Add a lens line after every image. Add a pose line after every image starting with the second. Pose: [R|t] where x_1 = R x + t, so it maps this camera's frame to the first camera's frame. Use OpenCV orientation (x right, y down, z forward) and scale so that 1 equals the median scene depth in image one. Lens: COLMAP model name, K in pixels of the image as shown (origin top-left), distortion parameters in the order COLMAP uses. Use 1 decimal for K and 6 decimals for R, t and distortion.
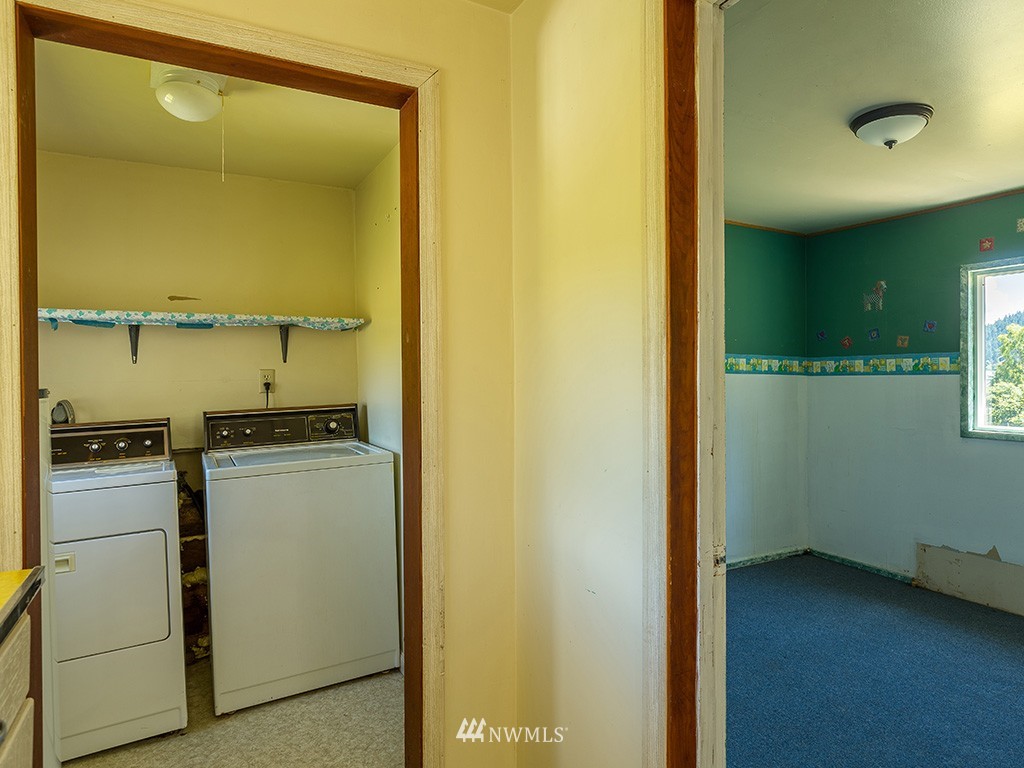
lens RADIAL K [[607.4, 0, 520.2], [0, 607.4, 389.6], [0, 0, 1]] dist [0.018870, 0.001180]
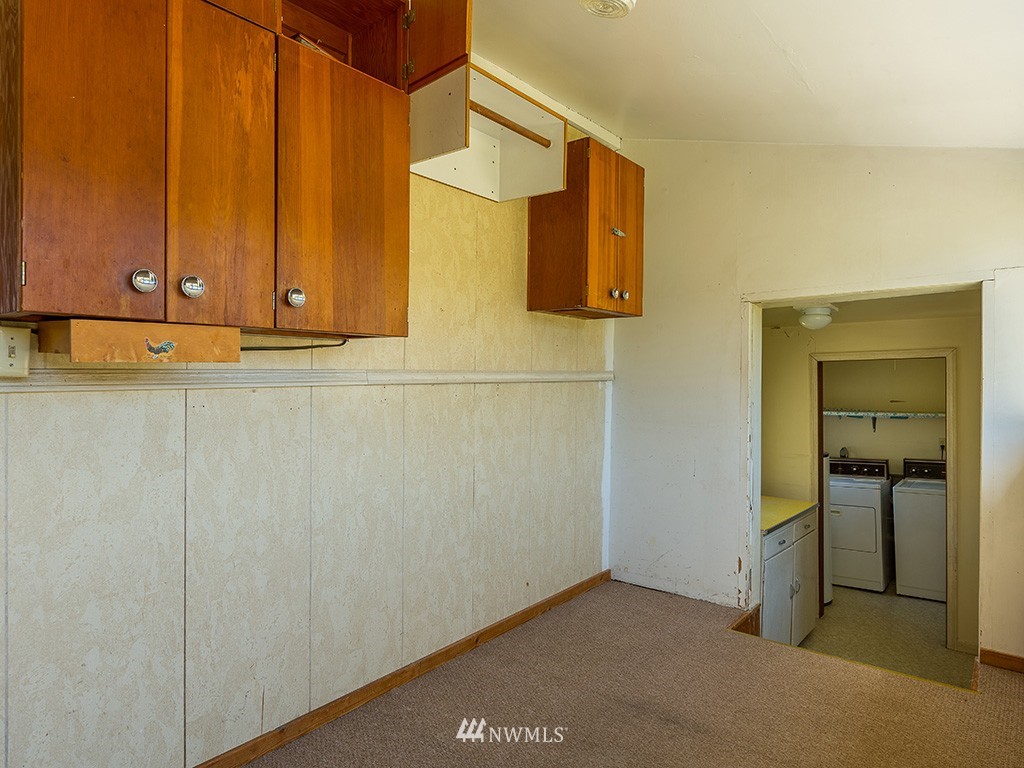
lens RADIAL K [[607.4, 0, 519.4], [0, 607.4, 386.3], [0, 0, 1]] dist [0.018870, 0.001180]
pose [[0.372619, 0.003878, -0.927976, 0.975341], [-0.018765, 0.999818, -0.003356, -0.187873], [0.927795, 0.018665, 0.372624, -1.042721]]
